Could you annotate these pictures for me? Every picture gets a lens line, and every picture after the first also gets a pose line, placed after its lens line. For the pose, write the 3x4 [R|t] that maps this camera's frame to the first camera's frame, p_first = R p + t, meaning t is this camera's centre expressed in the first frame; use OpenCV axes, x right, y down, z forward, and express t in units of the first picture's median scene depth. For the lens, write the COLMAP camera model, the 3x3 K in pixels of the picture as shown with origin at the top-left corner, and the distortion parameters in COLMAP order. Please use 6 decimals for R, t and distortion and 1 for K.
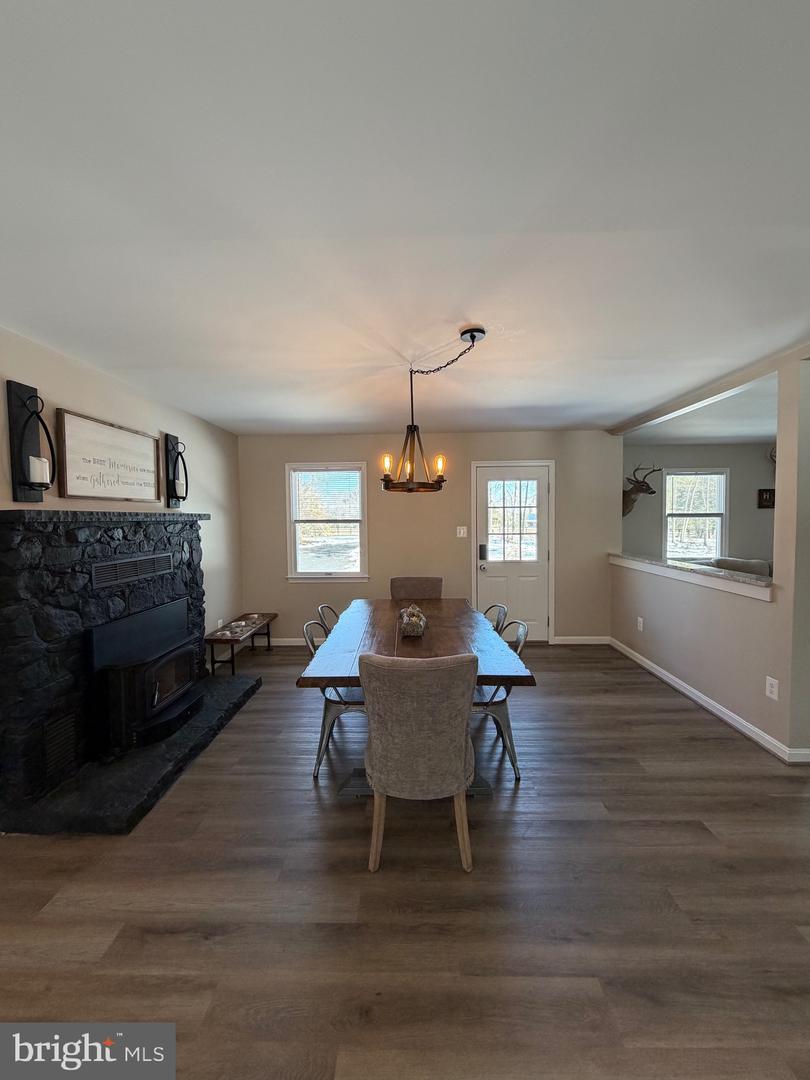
lens RADIAL K [[428.1, 0, 405.3], [0, 428.1, 537.7], [0, 0, 1]] dist [-0.001210, 0.000197]
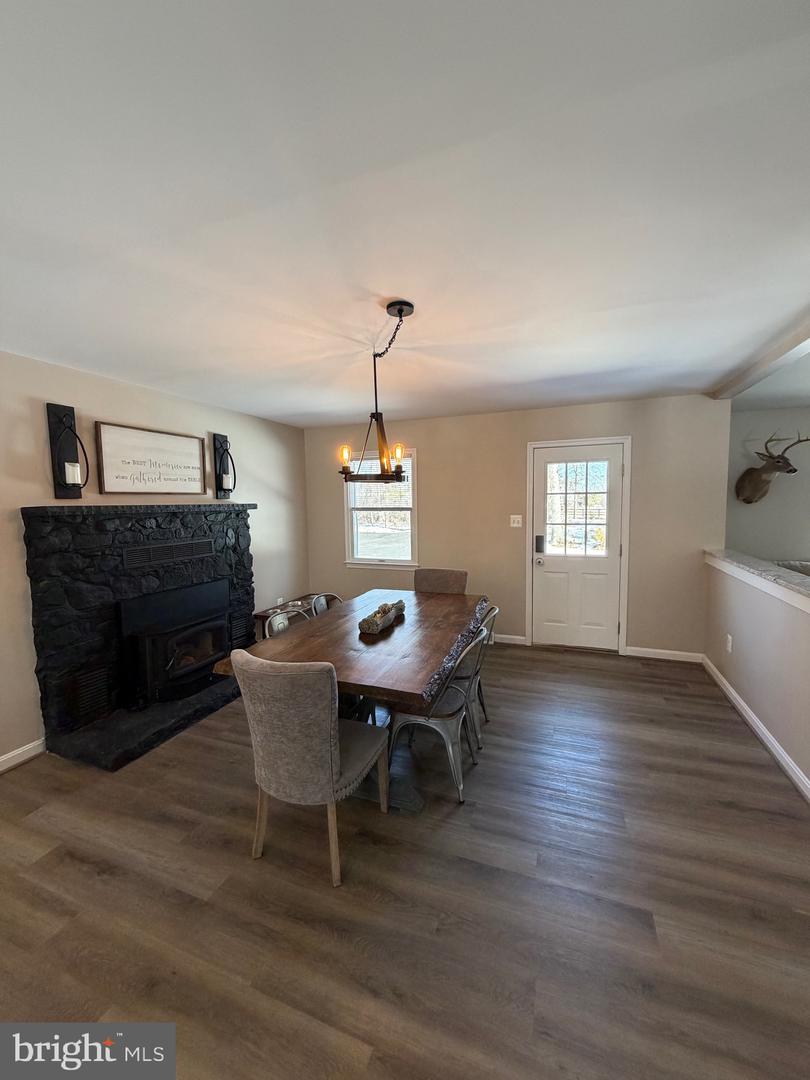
lens RADIAL K [[428.1, 0, 405.3], [0, 428.1, 537.7], [0, 0, 1]] dist [-0.001210, 0.000197]
pose [[0.940268, 0.025082, -0.339511, 0.363442], [-0.010726, 0.998970, 0.044097, -0.026201], [0.340267, -0.037821, 0.939568, 0.109907]]
